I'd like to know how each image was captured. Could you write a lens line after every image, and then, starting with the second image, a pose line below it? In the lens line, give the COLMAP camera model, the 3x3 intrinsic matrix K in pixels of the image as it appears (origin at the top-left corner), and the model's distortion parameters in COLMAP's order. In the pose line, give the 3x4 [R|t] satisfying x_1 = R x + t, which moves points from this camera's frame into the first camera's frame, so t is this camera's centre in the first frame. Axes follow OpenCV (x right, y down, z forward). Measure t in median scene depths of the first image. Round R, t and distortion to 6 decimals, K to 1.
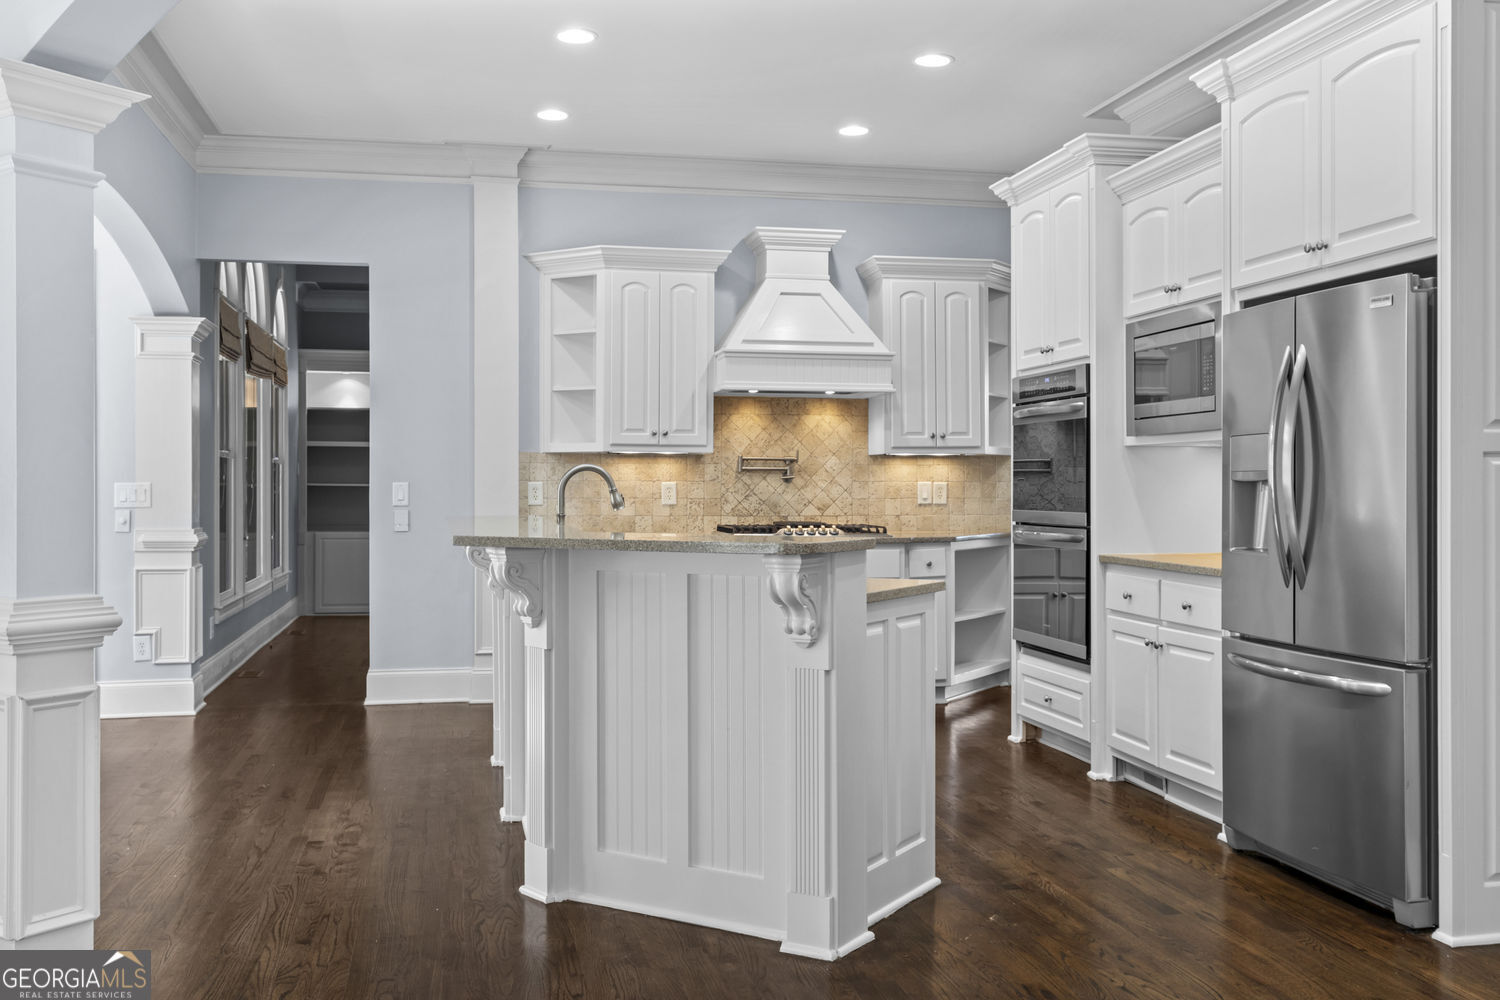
lens RADIAL K [[1400.5, 0, 749.2], [0, 1400.5, 492.1], [0, 0, 1]] dist [0.009151, 0.000000]
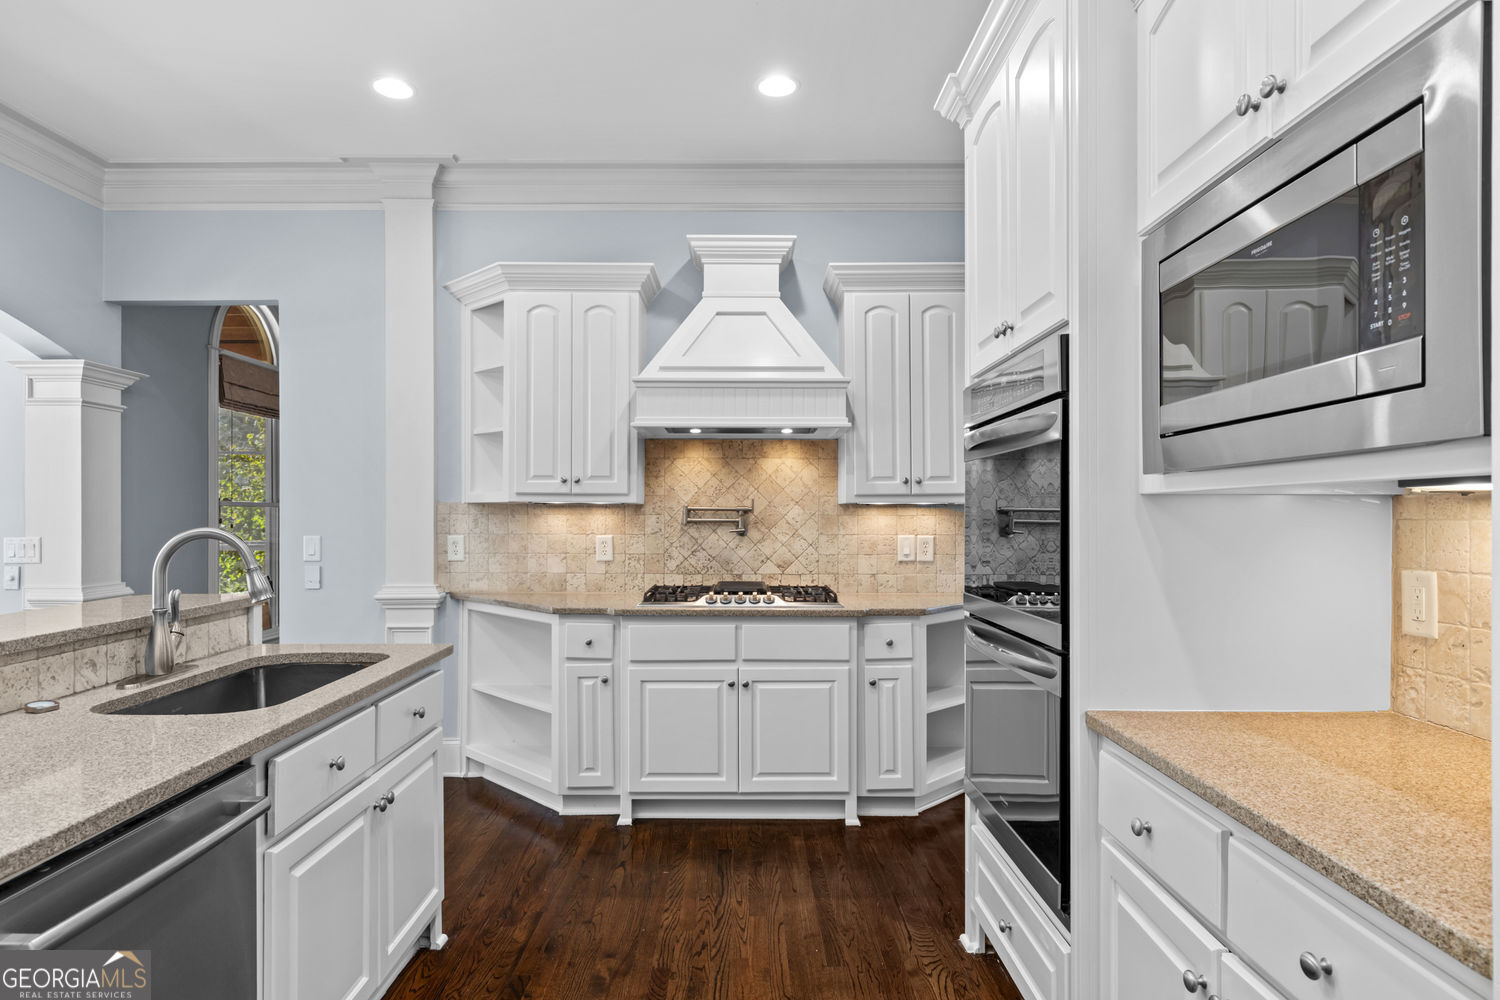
lens RADIAL K [[812.8, 0, 759.9], [0, 812.8, 519.1], [0, 0, 1]] dist [0.003962, 0.000924]
pose [[0.978262, 0.001479, -0.207368, 0.148828], [-0.001349, 0.999999, 0.000769, -0.018374], [0.207369, -0.000472, 0.978263, 0.524342]]
